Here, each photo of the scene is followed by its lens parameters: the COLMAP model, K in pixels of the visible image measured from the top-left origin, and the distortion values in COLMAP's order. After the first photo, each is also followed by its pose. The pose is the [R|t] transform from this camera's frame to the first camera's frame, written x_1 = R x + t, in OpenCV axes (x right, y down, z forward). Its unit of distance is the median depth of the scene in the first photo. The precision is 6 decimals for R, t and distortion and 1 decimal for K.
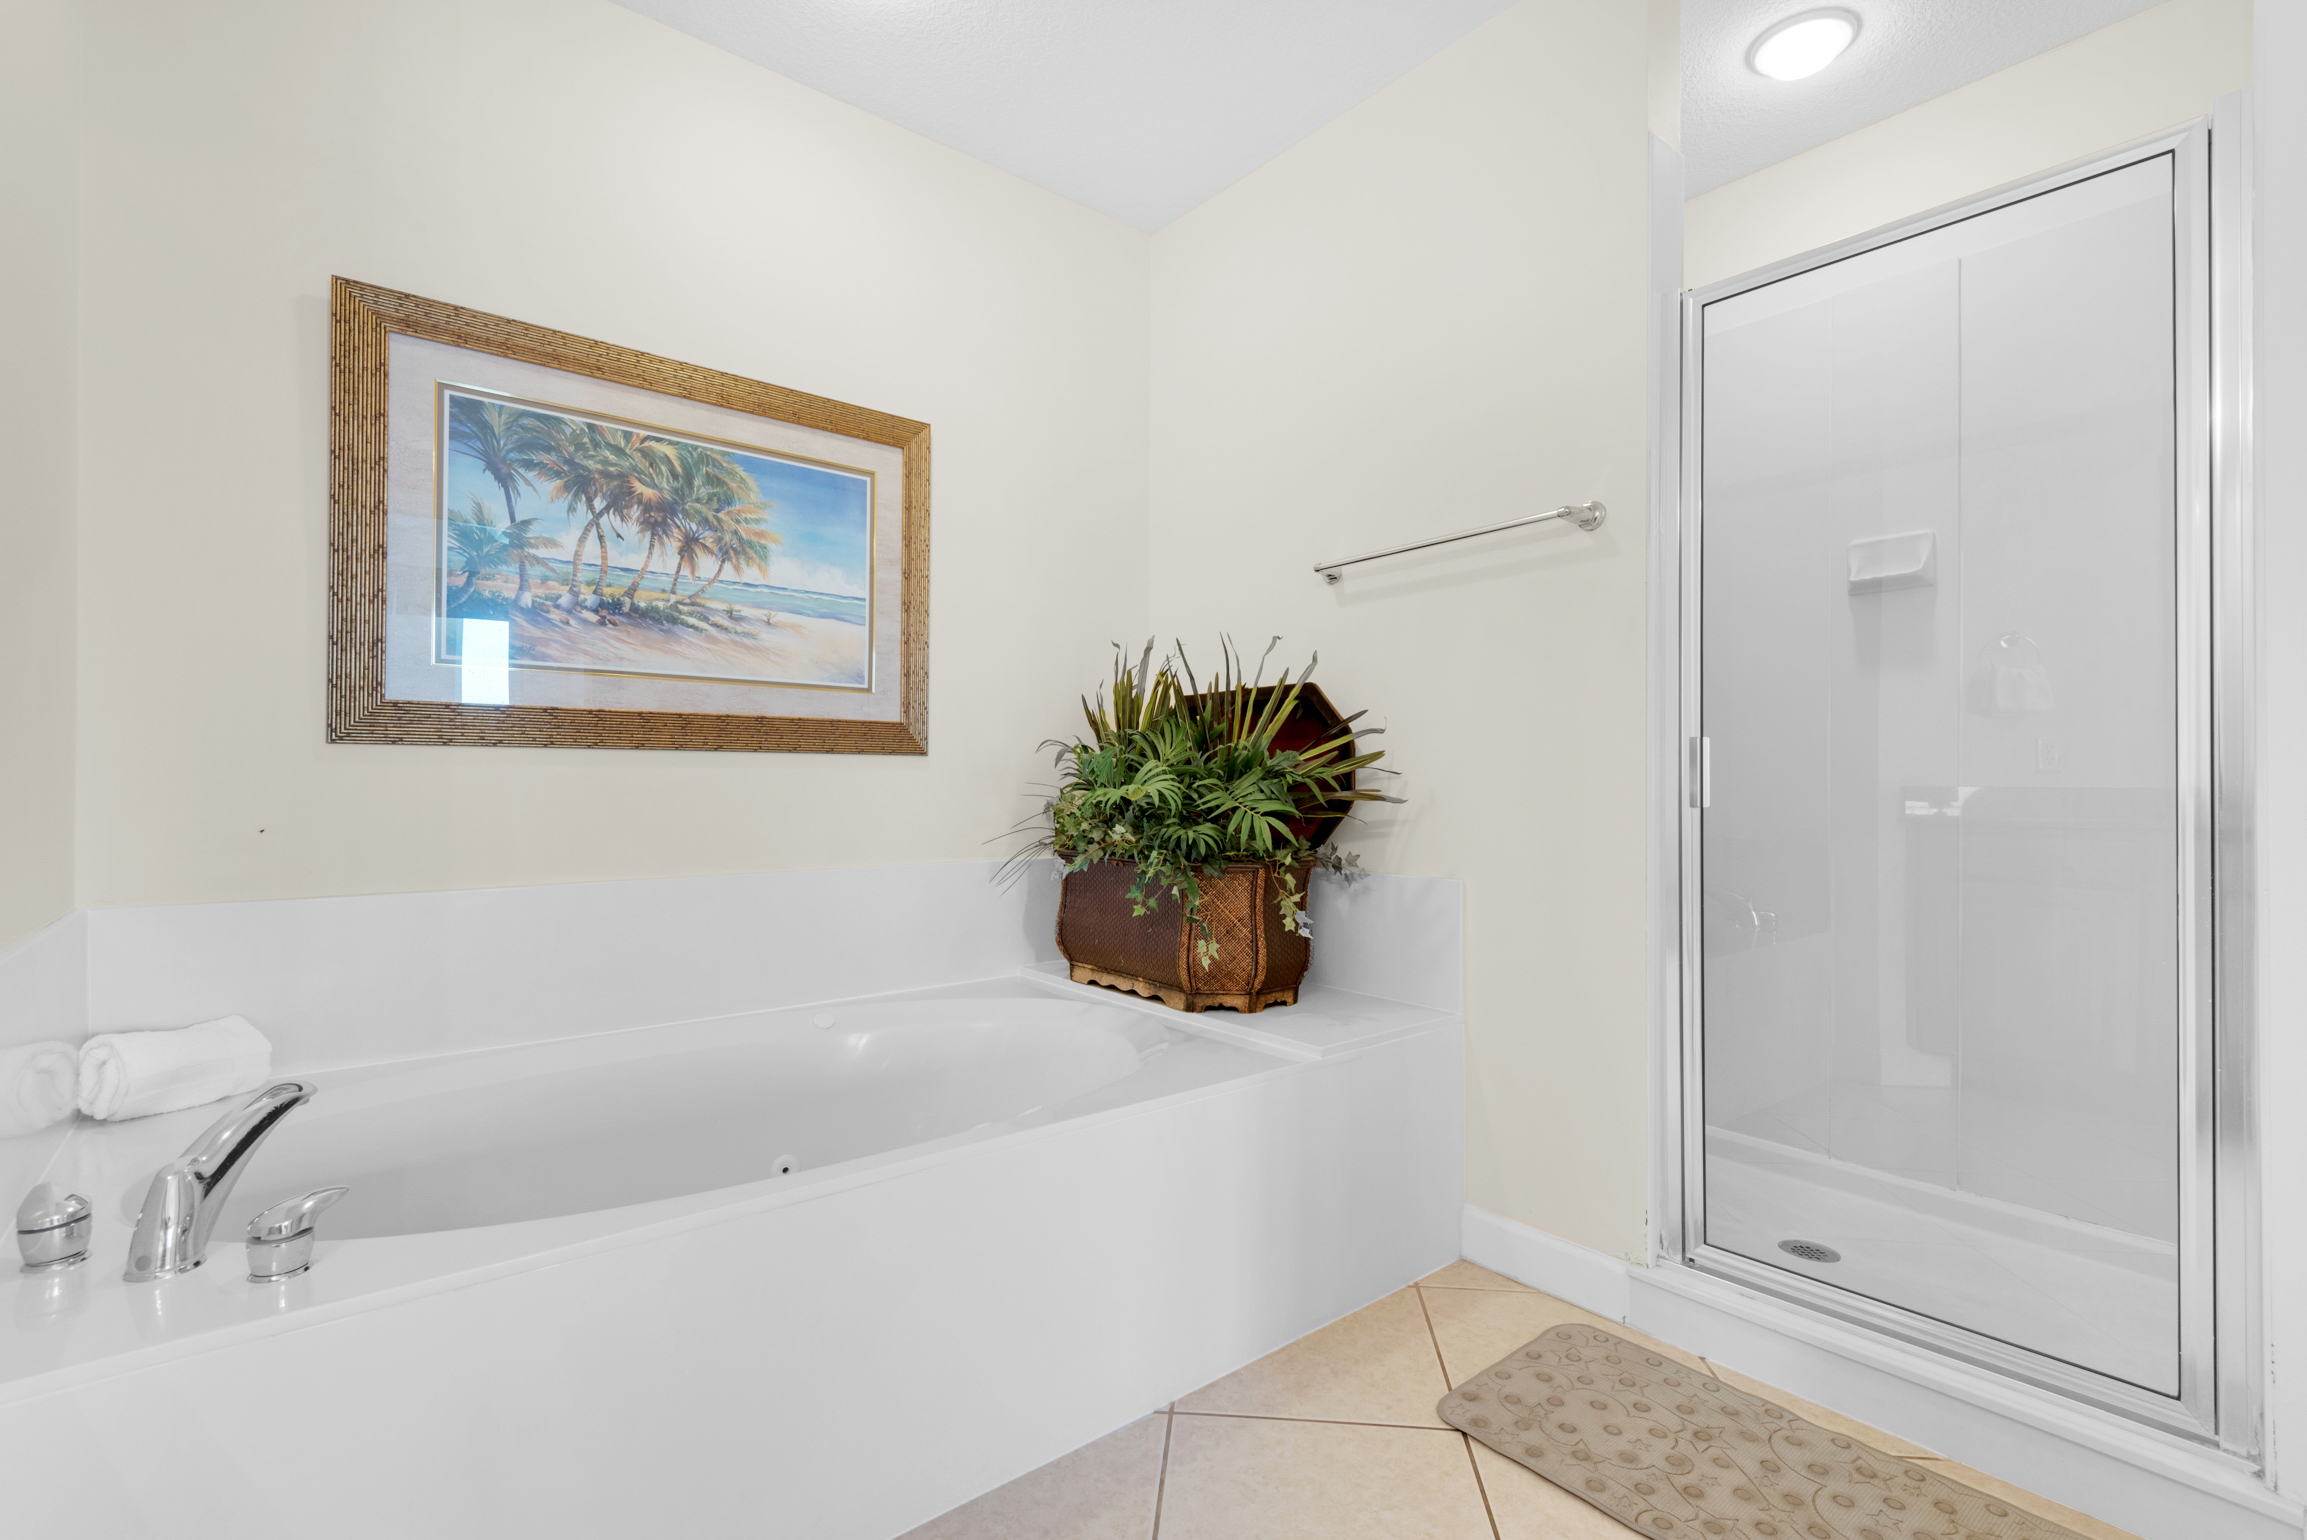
lens RADIAL K [[1057.8, 0, 1154.6], [0, 1057.8, 755.7], [0, 0, 1]] dist [0.009392, -0.010268]
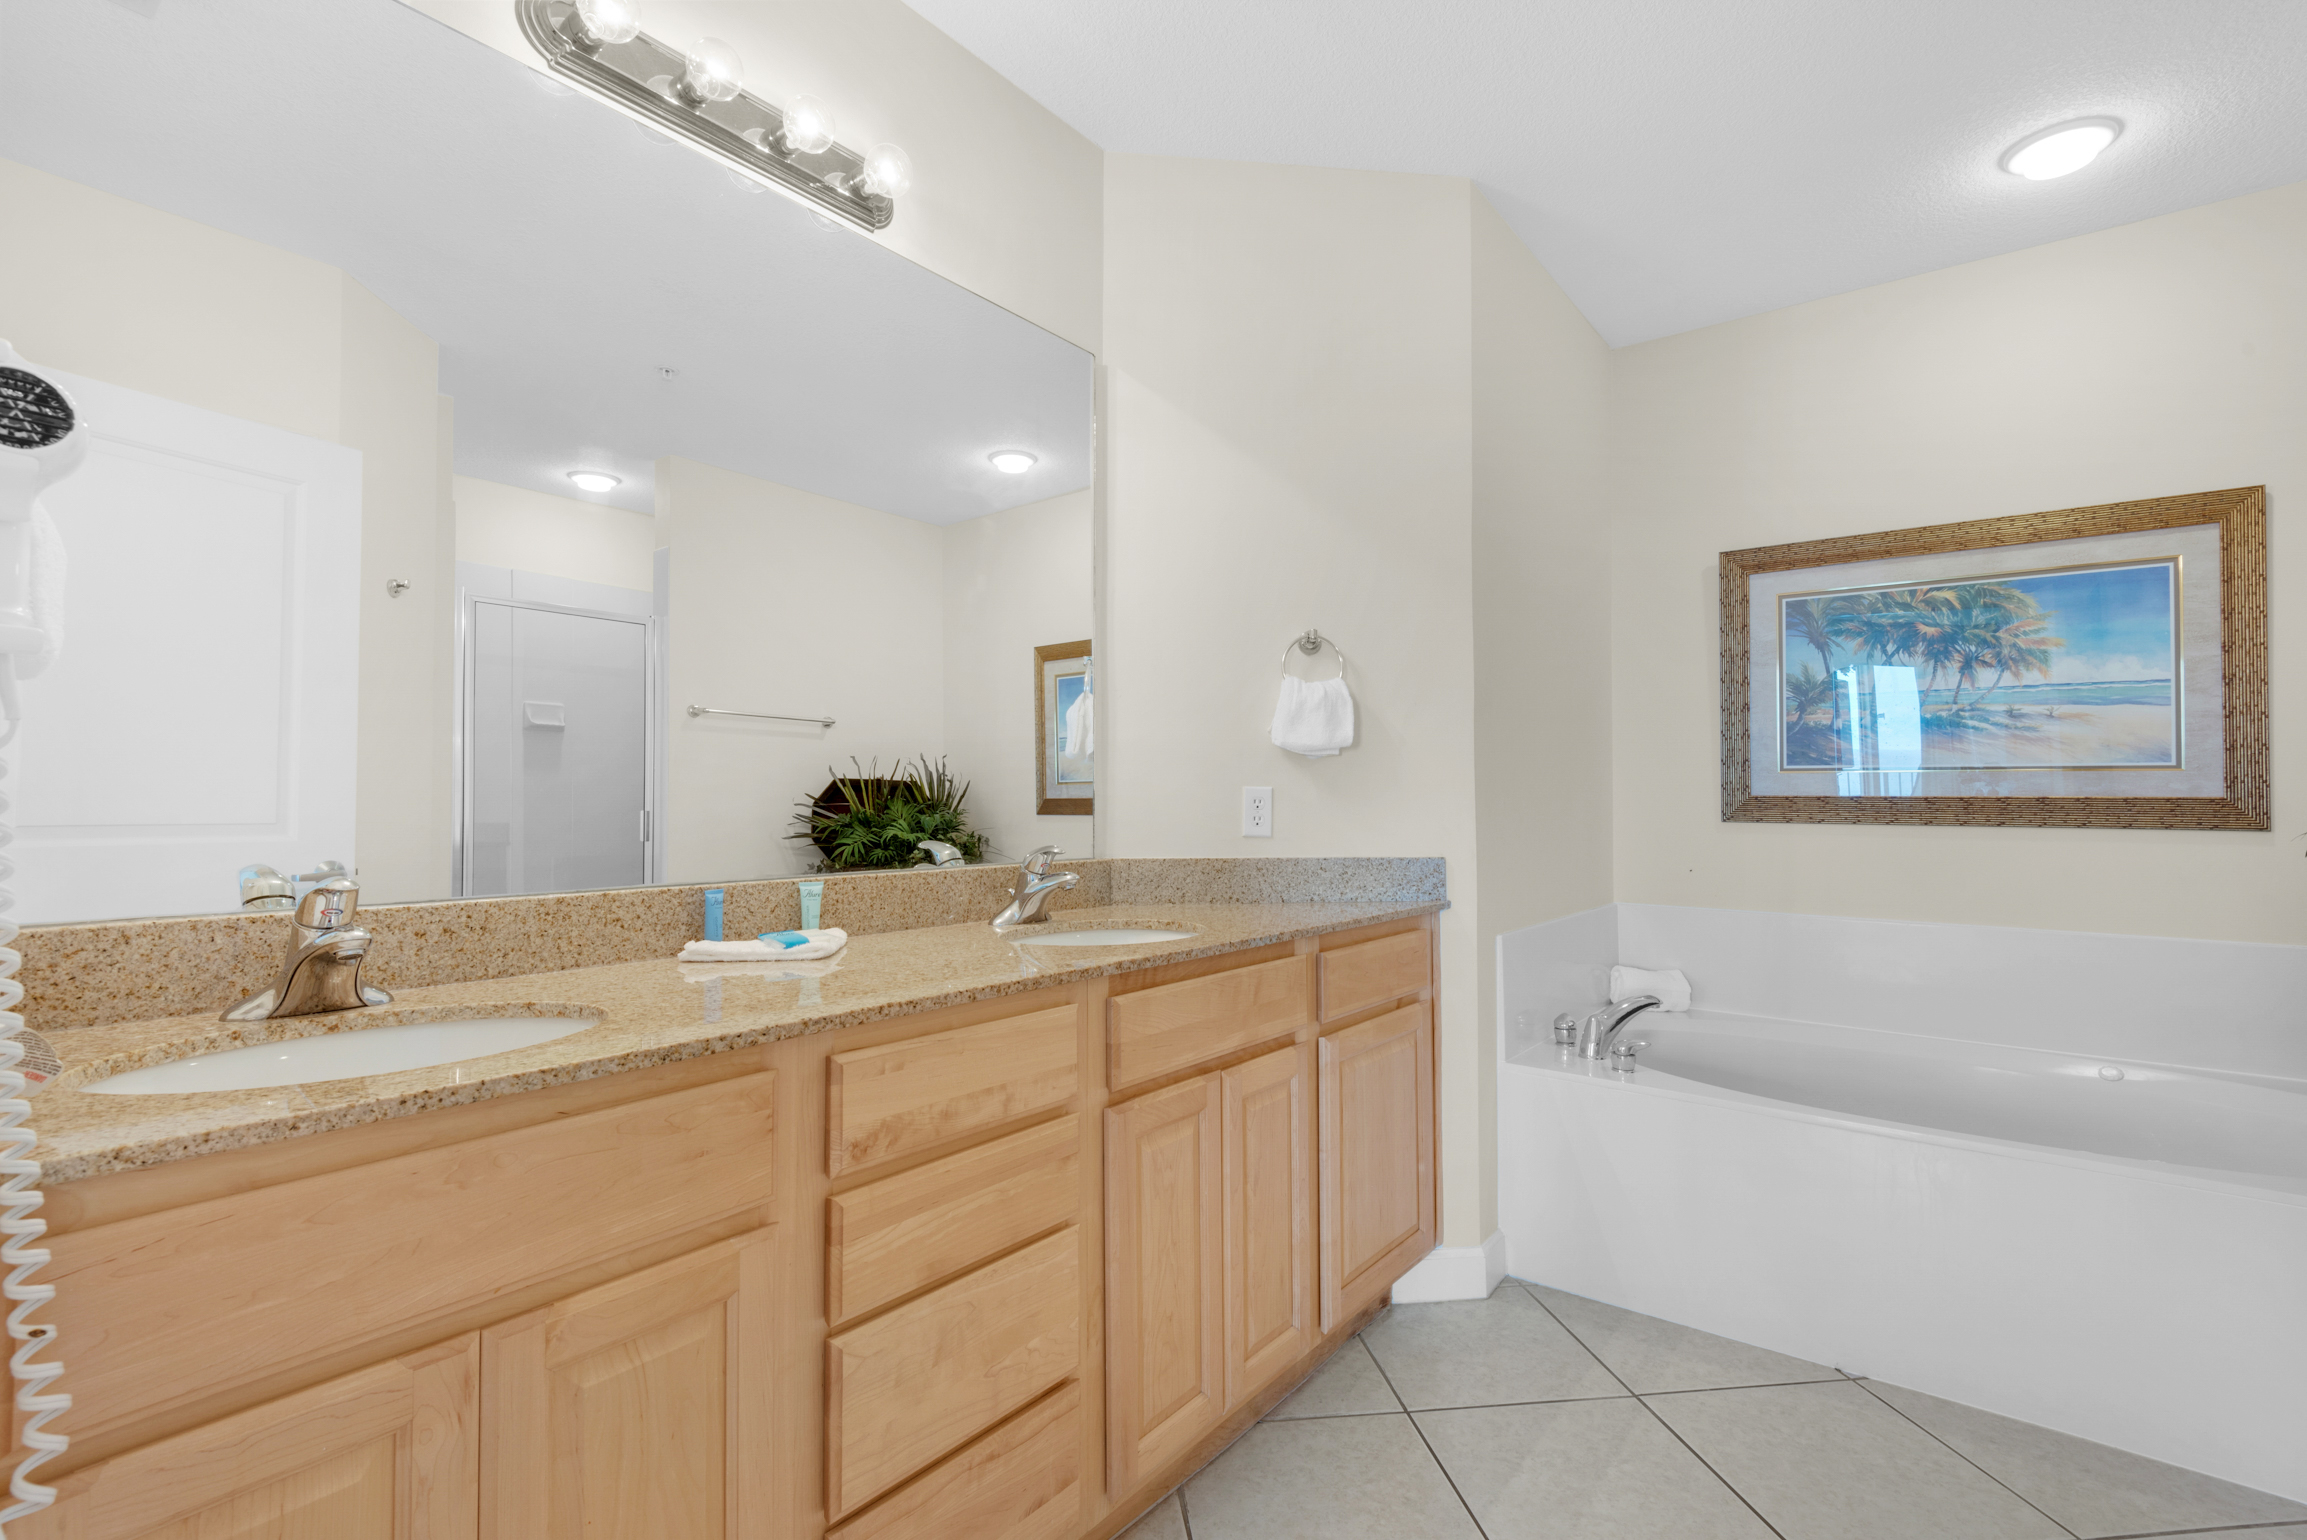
lens RADIAL K [[1057.8, 0, 1154.9], [0, 1057.8, 786.0], [0, 0, 1]] dist [0.009392, -0.010268]
pose [[0.172838, -0.035446, -0.984312, 0.642164], [-0.001699, 0.999340, -0.036286, -0.005019], [0.984949, 0.007944, 0.172663, -0.178620]]
